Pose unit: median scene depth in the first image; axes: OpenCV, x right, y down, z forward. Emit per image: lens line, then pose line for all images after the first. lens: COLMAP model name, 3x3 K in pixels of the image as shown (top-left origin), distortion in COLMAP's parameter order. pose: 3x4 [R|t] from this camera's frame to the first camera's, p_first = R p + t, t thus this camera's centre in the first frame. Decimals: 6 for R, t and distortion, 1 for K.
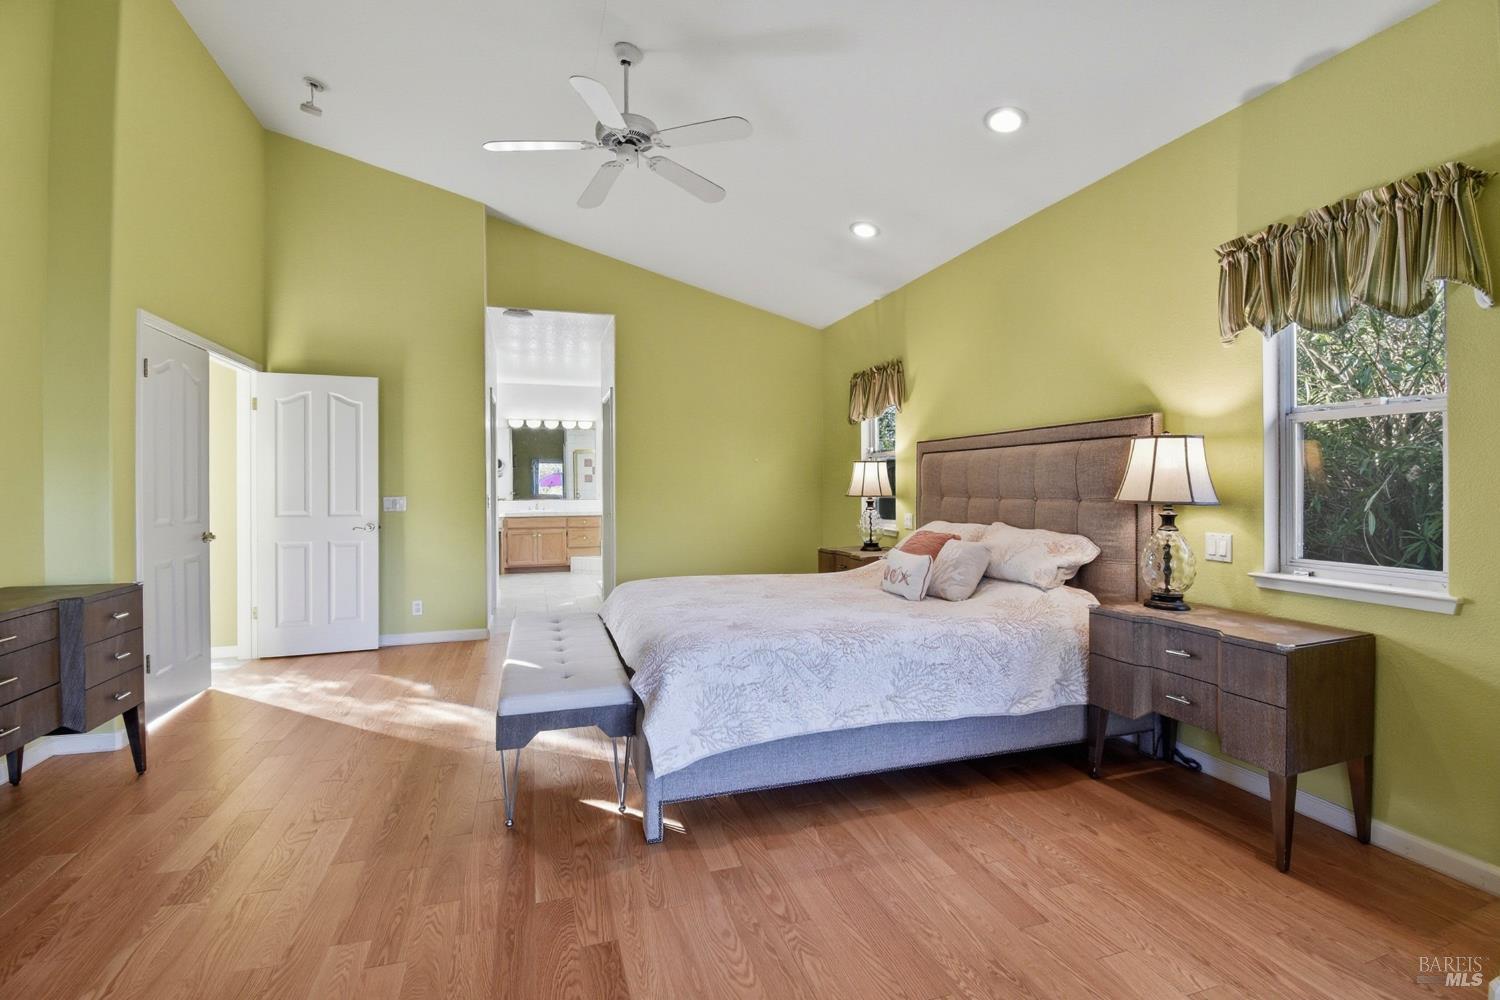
lens RADIAL K [[673.0, 0, 753.4], [0, 673.0, 494.0], [0, 0, 1]] dist [0.019685, -0.026993]
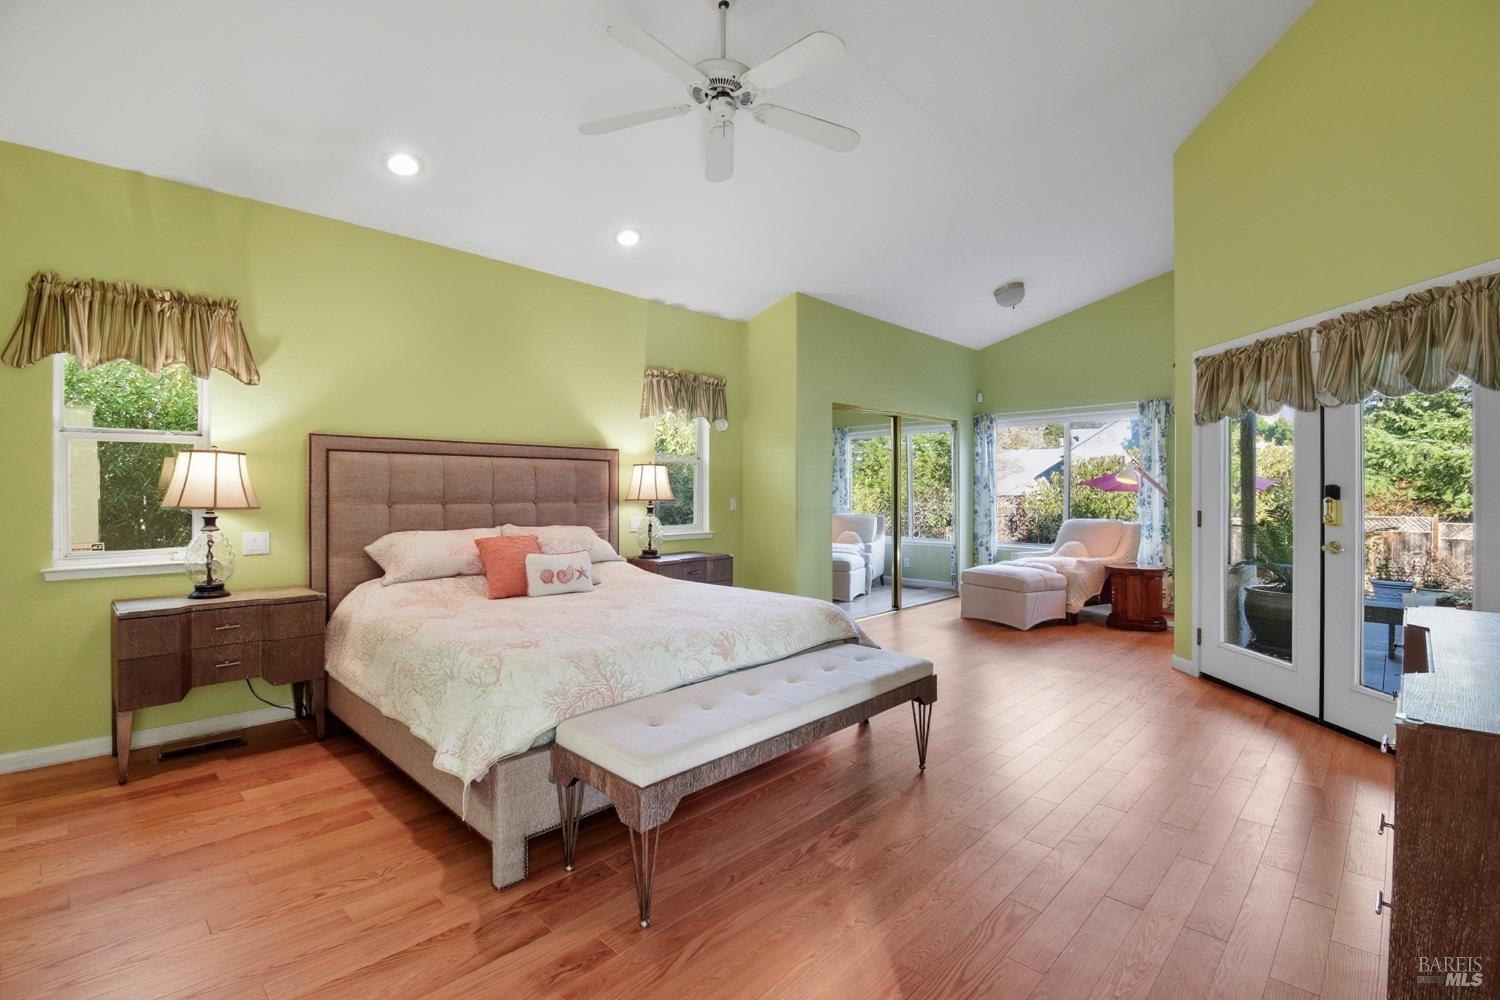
lens RADIAL K [[673.0, 0, 753.4], [0, 673.0, 494.0], [0, 0, 1]] dist [0.019685, -0.026993]
pose [[-0.465152, -0.000312, 0.885231, -0.816612], [0.012928, 0.999891, 0.007146, -0.011796], [-0.885136, 0.014768, -0.465097, 1.149925]]
